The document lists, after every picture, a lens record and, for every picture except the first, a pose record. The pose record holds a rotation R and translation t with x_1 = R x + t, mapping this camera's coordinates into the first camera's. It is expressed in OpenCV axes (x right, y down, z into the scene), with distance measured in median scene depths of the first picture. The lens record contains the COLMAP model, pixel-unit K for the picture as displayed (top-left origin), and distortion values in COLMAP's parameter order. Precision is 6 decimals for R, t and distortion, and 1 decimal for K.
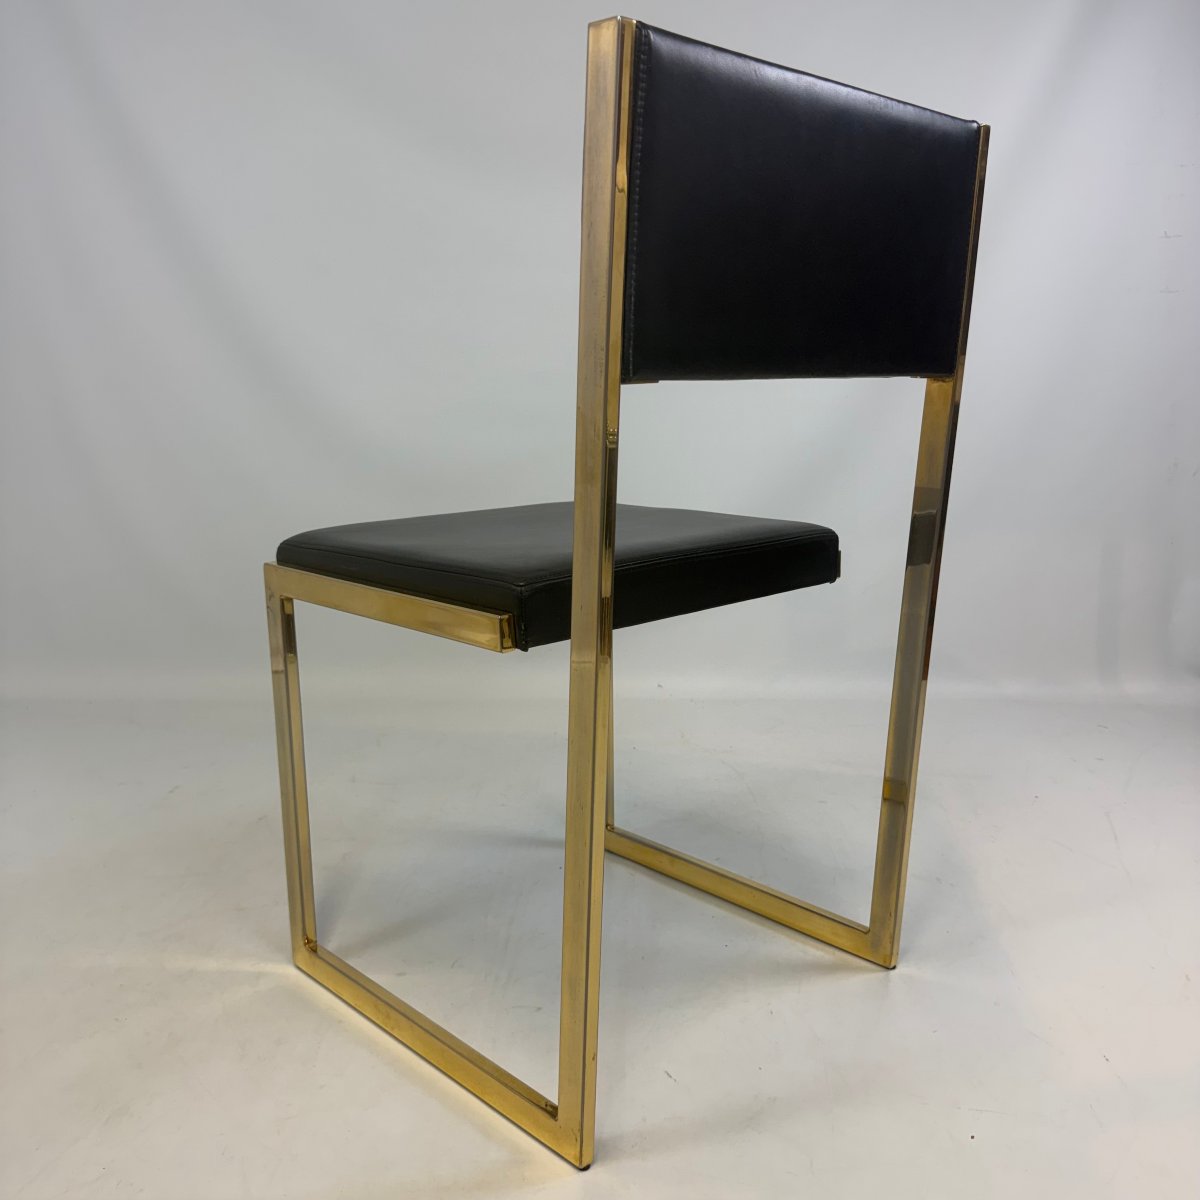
lens RADIAL K [[1141.2, 0, 605.3], [0, 1141.2, 608.6], [0, 0, 1]] dist [0.258686, -0.627127]
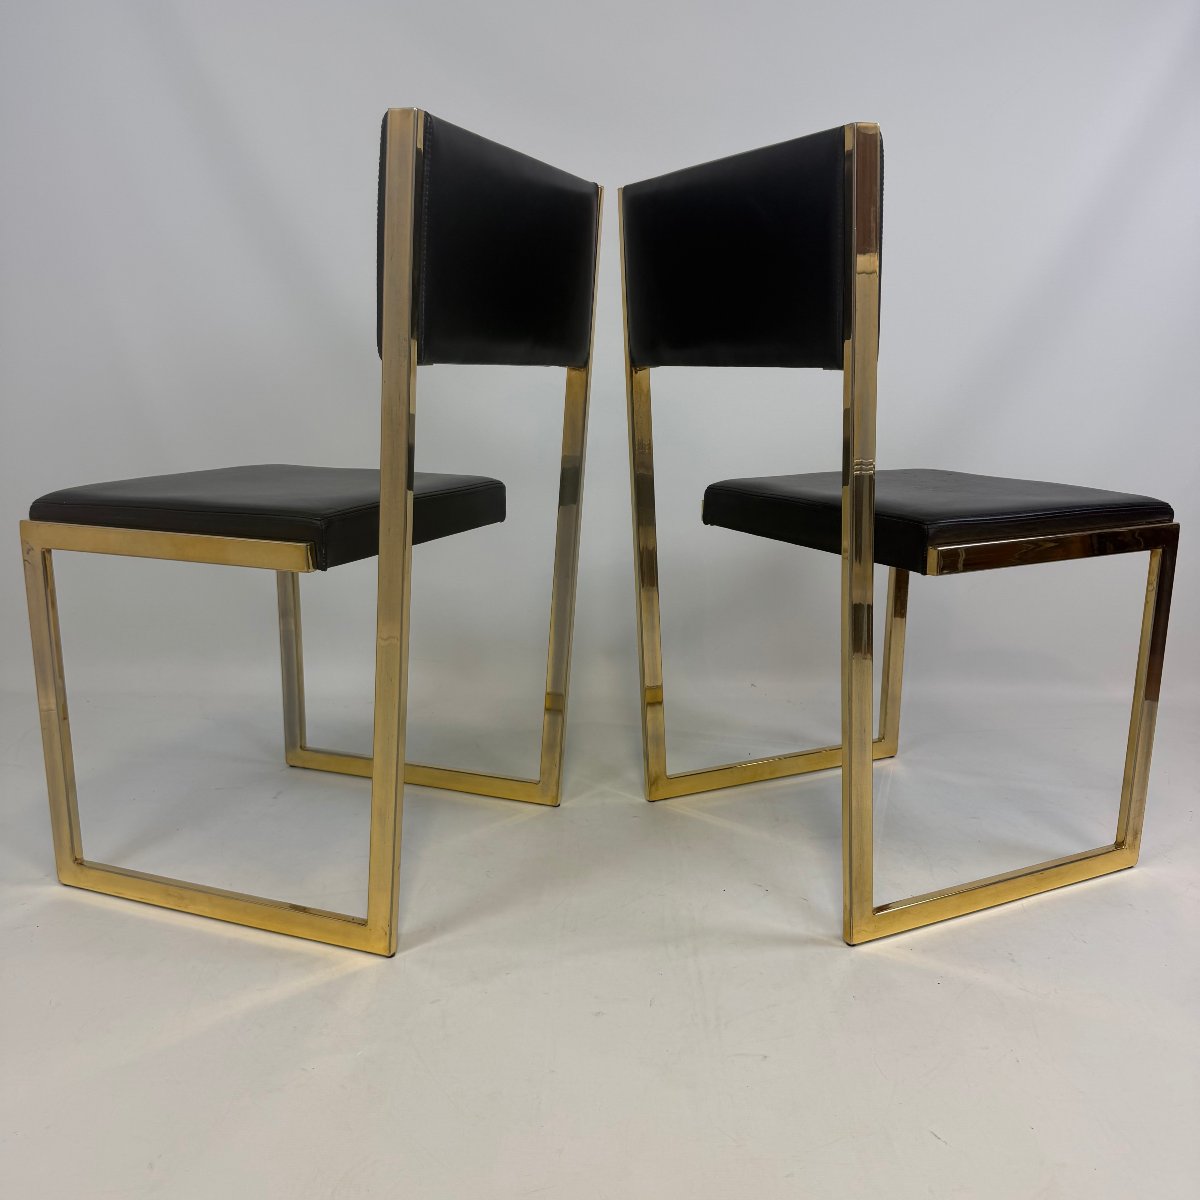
lens RADIAL K [[1141.2, 0, 605.3], [0, 1141.2, 608.6], [0, 0, 1]] dist [0.258686, -0.627127]
pose [[0.906046, -0.068911, 0.417531, -0.303061], [0.064083, 0.997616, 0.025590, 0.060861], [-0.418299, 0.003571, 0.908302, -0.288235]]
